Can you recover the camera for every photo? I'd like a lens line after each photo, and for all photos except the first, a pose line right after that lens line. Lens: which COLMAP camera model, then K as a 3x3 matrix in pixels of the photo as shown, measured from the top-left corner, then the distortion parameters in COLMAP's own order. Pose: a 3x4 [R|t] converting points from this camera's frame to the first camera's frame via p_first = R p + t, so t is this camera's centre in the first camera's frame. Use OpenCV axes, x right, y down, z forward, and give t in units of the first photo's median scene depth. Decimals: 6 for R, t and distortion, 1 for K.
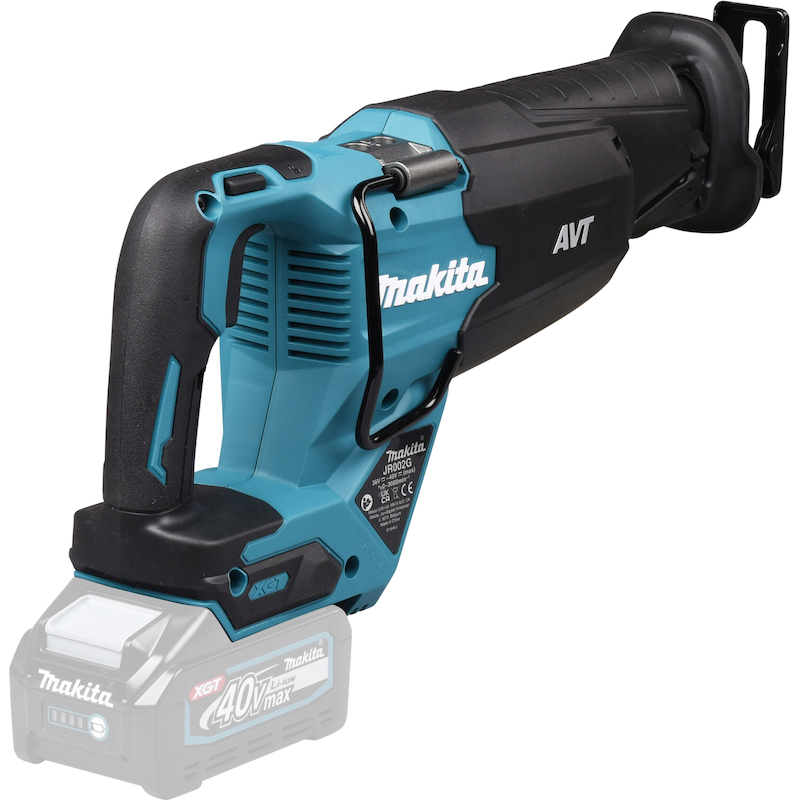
lens RADIAL K [[4186.8, 0, 400.0], [0, 4186.8, 400.0], [0, 0, 1]] dist [-0.179556, -11.790486]
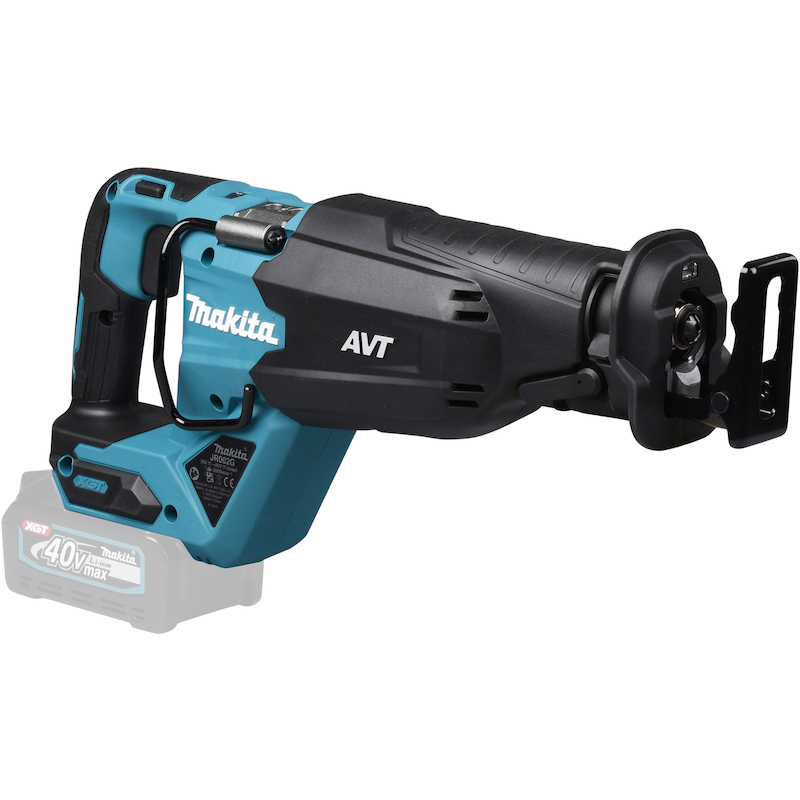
lens RADIAL K [[4186.8, 0, 400.0], [0, 4186.8, 400.0], [0, 0, 1]] dist [-0.179556, -11.790486]
pose [[-0.045442, 0.240747, -0.969523, 1.214919], [-0.272223, 0.930812, 0.243894, -0.322751], [0.961161, 0.275009, 0.023239, 1.030574]]
